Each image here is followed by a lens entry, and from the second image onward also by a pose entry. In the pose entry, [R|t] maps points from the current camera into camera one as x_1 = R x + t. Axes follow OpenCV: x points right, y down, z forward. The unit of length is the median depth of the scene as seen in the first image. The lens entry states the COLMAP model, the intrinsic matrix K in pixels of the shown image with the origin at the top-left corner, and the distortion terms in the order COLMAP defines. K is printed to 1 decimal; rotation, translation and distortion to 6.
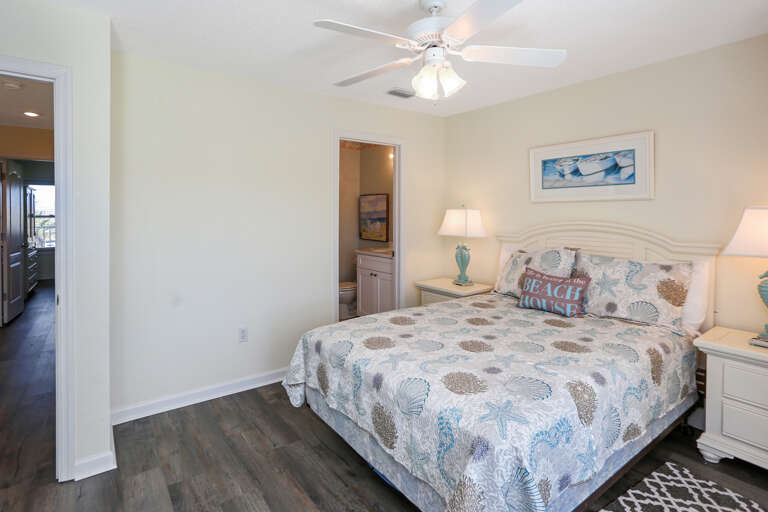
lens RADIAL K [[390.0, 0, 389.2], [0, 390.0, 225.2], [0, 0, 1]] dist [-0.052185, 0.044194]
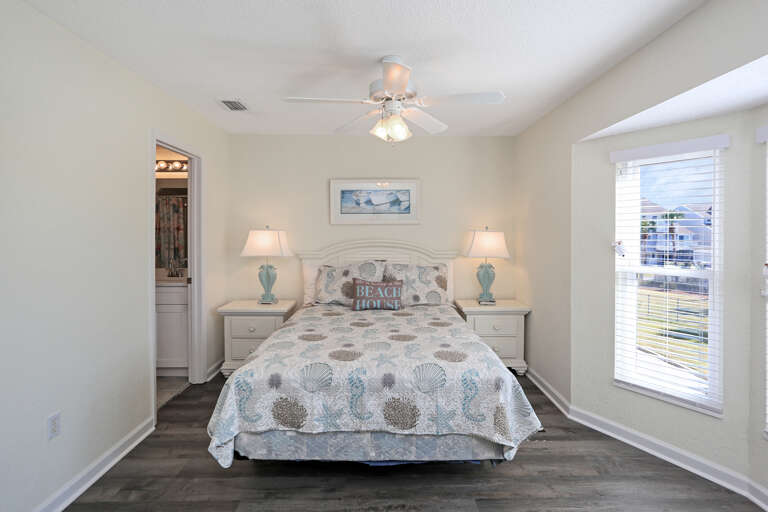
lens RADIAL K [[387.0, 0, 383.4], [0, 387.0, 241.1], [0, 0, 1]] dist [-0.051943, 0.042280]
pose [[0.599884, -0.019054, 0.799860, -0.601381], [0.024980, 0.999675, 0.005079, -0.012122], [-0.799697, 0.016934, 0.600165, 0.198451]]
